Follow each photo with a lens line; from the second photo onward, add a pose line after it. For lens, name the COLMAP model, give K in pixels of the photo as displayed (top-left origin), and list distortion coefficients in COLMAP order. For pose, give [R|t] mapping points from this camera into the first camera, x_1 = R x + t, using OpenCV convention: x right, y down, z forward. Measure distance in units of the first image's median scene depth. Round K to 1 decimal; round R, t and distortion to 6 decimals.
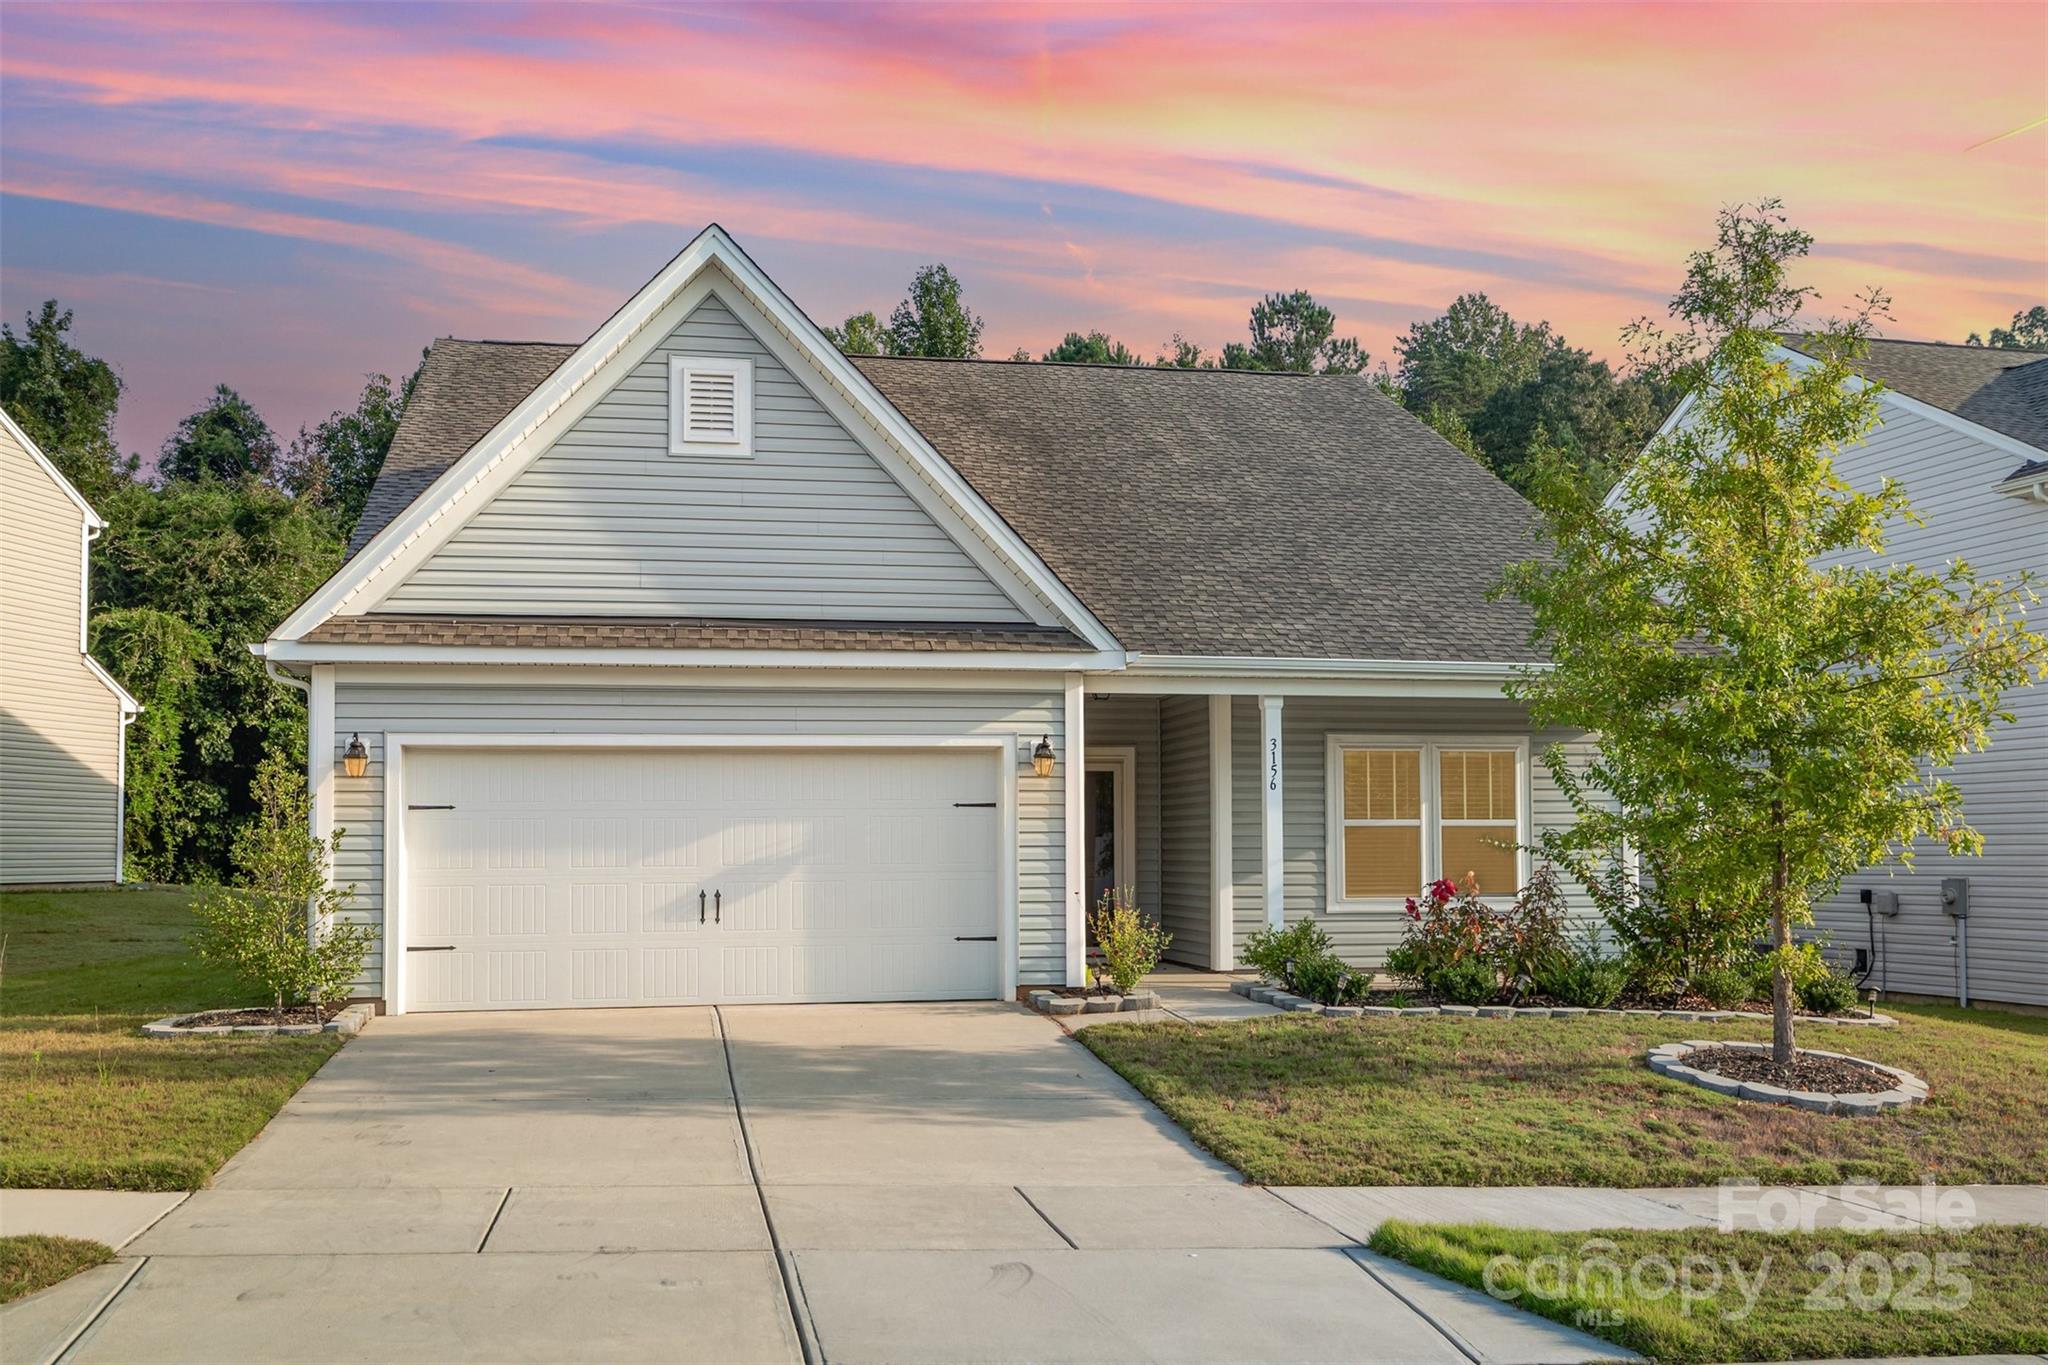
lens RADIAL K [[1926.8, 0, 1025.4], [0, 1926.8, 671.9], [0, 0, 1]] dist [0.009079, 0.000000]
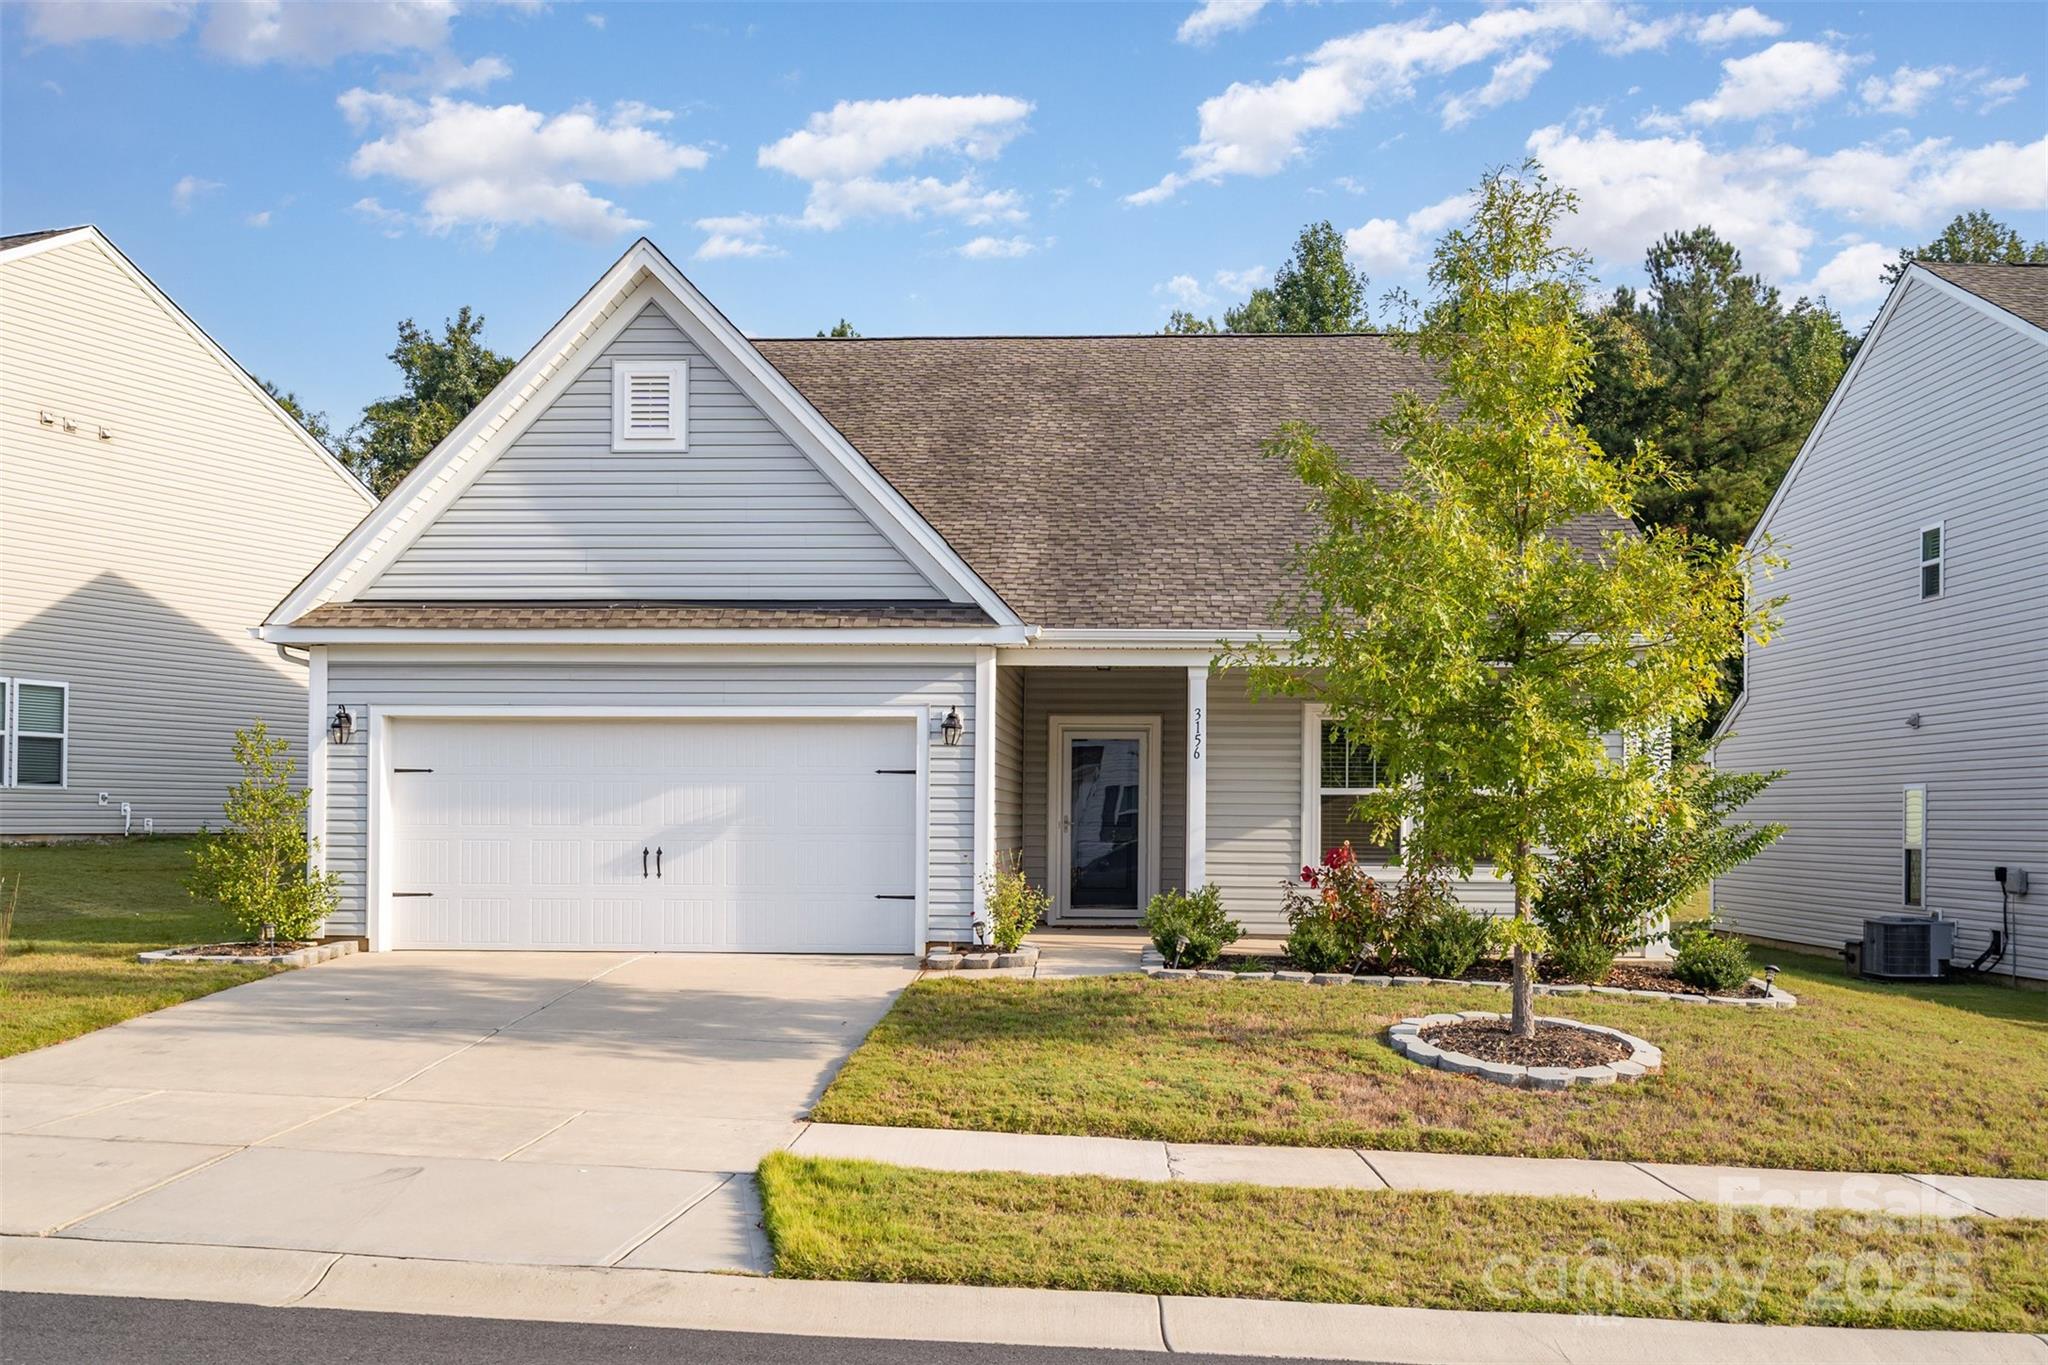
lens RADIAL K [[1926.8, 0, 1018.4], [0, 1926.8, 694.9], [0, 0, 1]] dist [0.009079, 0.000000]
pose [[0.972684, -0.002968, -0.232113, 0.292126], [0.010216, 0.999497, 0.030027, -0.004599], [0.231907, -0.031578, 0.972225, -0.017988]]
